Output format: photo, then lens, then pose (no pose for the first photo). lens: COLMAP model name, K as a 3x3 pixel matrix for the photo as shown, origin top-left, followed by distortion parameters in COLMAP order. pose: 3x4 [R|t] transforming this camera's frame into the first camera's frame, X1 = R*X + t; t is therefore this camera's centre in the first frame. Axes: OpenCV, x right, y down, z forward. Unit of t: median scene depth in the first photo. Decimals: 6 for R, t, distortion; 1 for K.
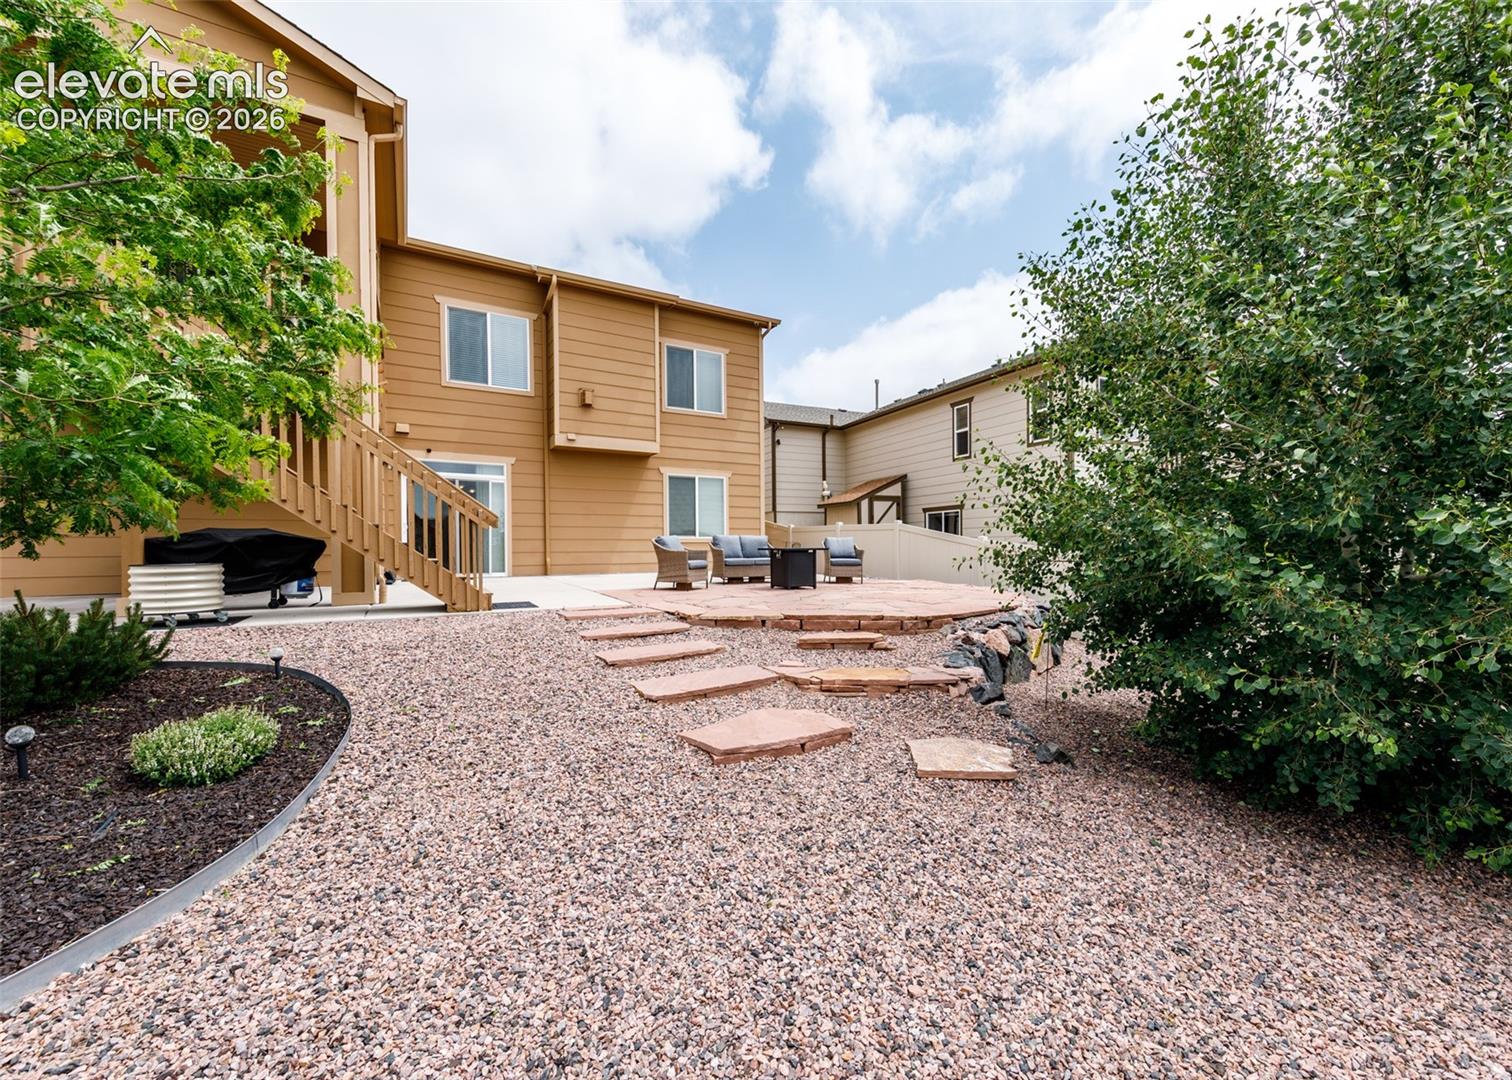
lens RADIAL K [[590.8, 0, 760.7], [0, 590.8, 559.2], [0, 0, 1]] dist [0.000565, -0.000089]
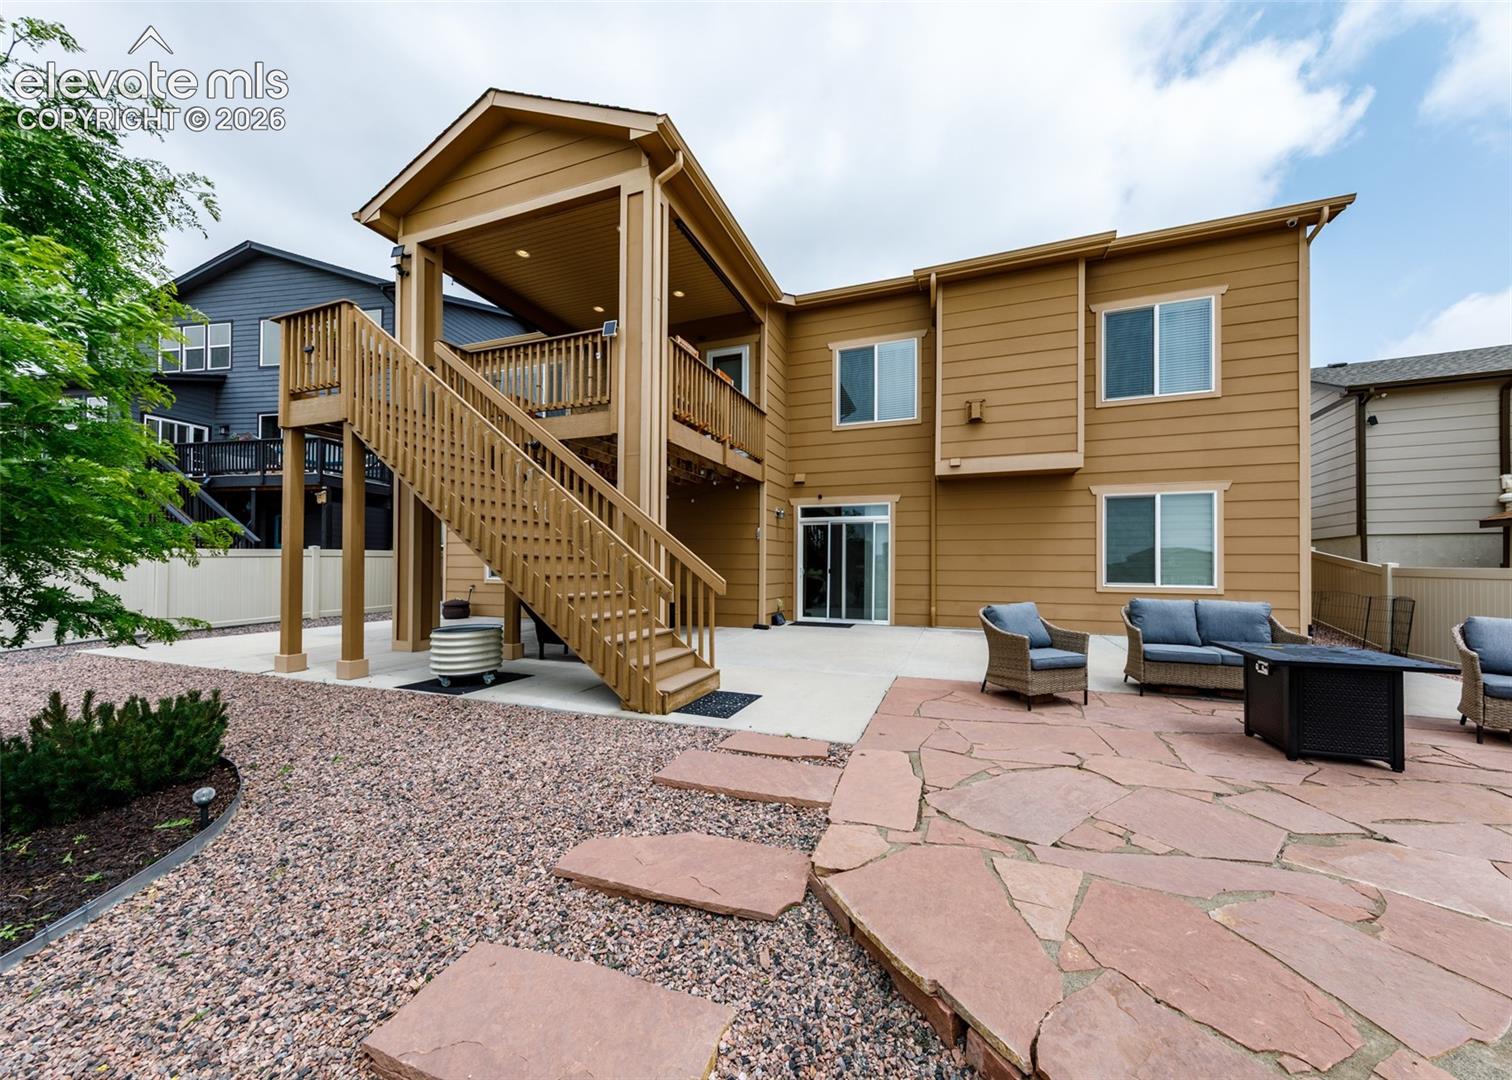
lens RADIAL K [[500.3, 0, 797.9], [0, 500.3, 564.0], [0, 0, 1]] dist [0.007832, -0.000133]
pose [[0.655069, 0.006951, -0.755537, 0.056088], [-0.025361, 0.999597, -0.012792, -0.045008], [0.755143, 0.027541, 0.654981, 0.333702]]
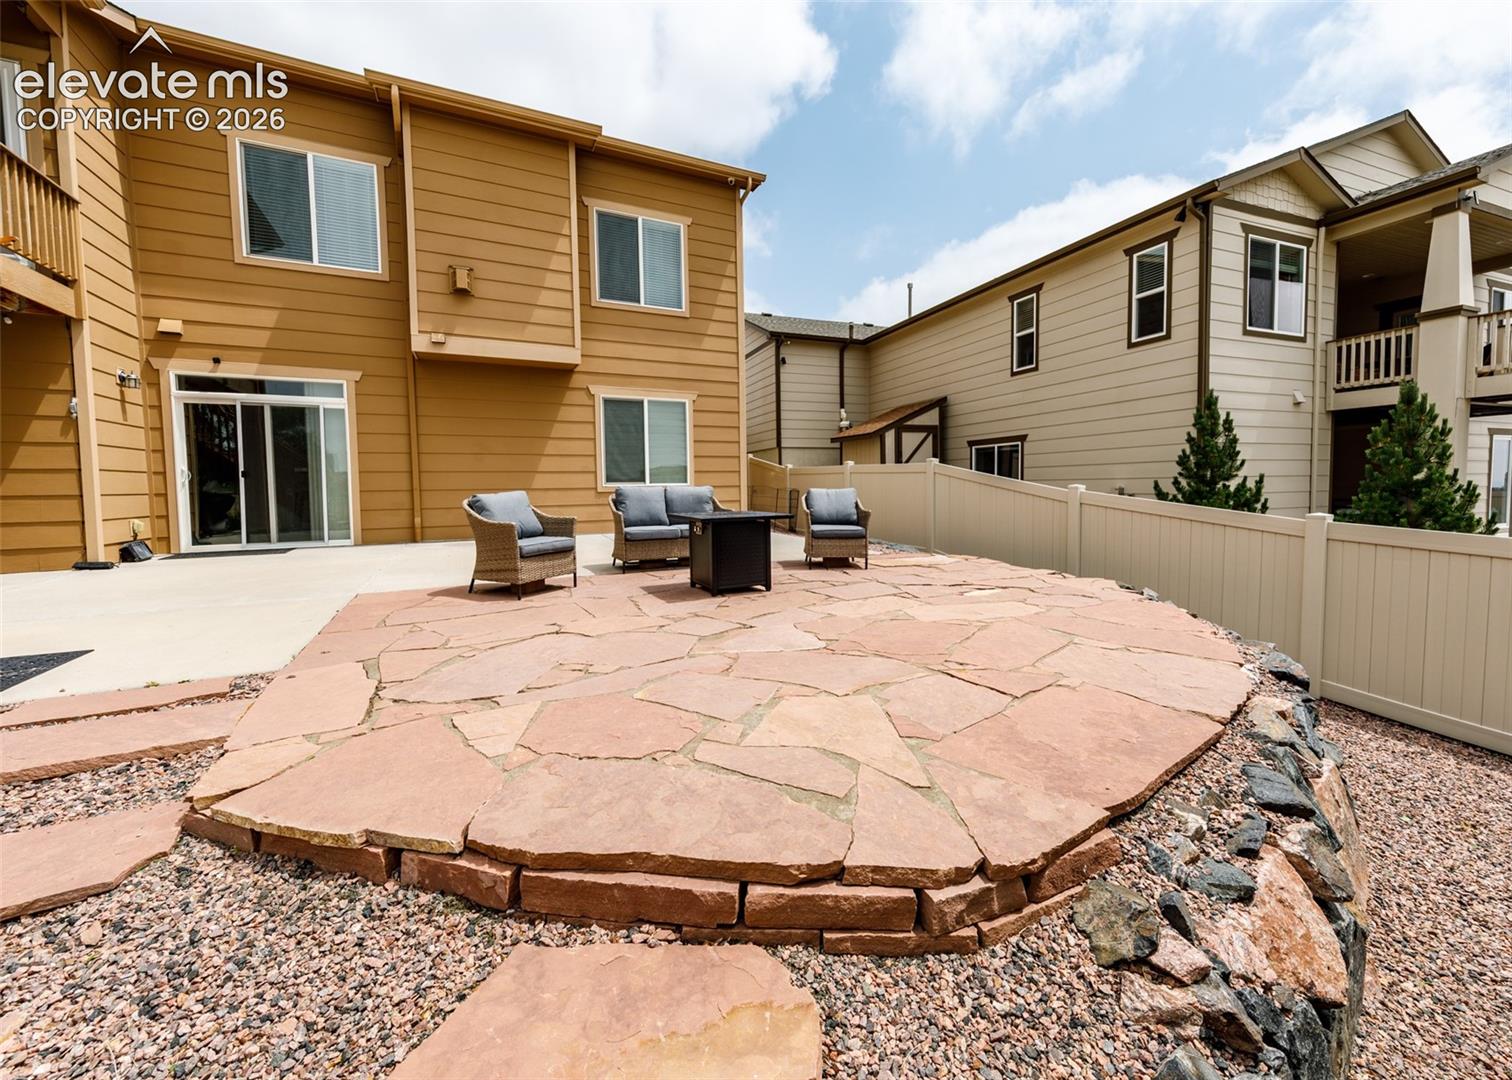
lens RADIAL K [[573.7, 0, 752.7], [0, 573.7, 512.8], [0, 0, 1]] dist [0.002703, -0.000087]
pose [[0.996623, -0.000650, -0.082110, 0.080124], [0.003225, 0.999507, 0.031240, -0.024528], [0.082049, -0.031400, 0.996134, 0.323718]]
